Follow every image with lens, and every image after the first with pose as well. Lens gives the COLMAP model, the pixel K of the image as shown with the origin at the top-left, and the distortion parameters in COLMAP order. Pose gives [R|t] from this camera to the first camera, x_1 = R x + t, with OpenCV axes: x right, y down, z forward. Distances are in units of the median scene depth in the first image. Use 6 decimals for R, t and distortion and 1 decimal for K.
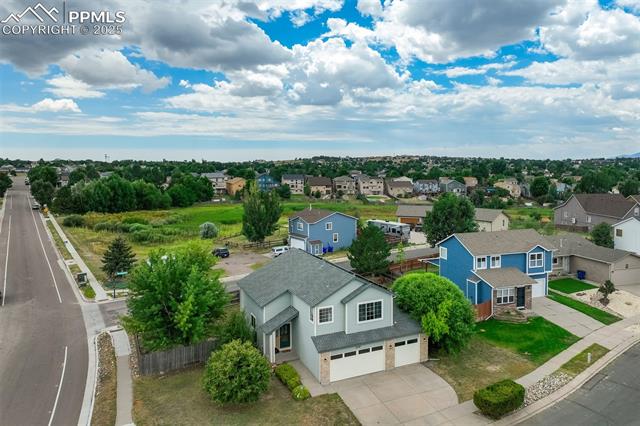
lens RADIAL K [[442.7, 0, 323.3], [0, 442.7, 232.5], [0, 0, 1]] dist [0.017426, 0.002515]
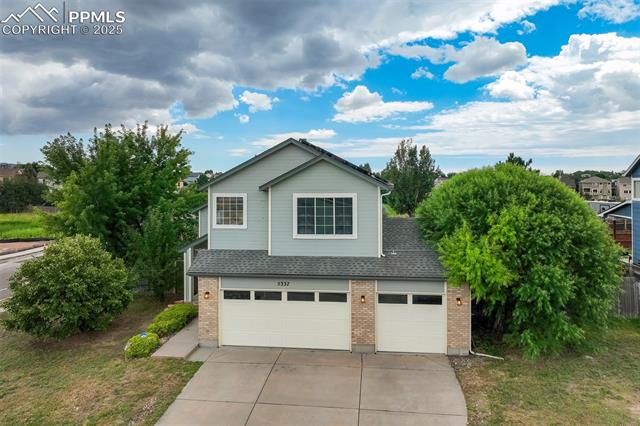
lens RADIAL K [[442.7, 0, 321.8], [0, 442.7, 211.6], [0, 0, 1]] dist [0.017426, 0.002515]
pose [[0.853620, 0.030096, -0.520027, 0.347720], [-0.077821, 0.994494, -0.070187, 0.205130], [0.515051, 0.100382, 0.851262, 0.589240]]
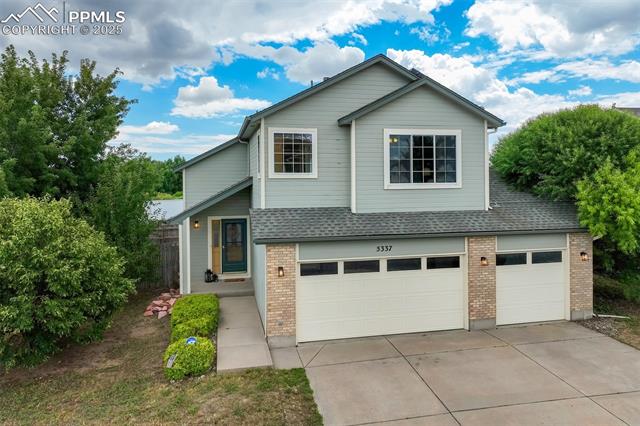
lens RADIAL K [[442.7, 0, 320.2], [0, 442.7, 208.7], [0, 0, 1]] dist [0.017426, 0.002515]
pose [[0.977791, 0.006339, -0.209486, 0.098667], [-0.026088, 0.995450, -0.091647, 0.252603], [0.207952, 0.095076, 0.973507, 0.624564]]
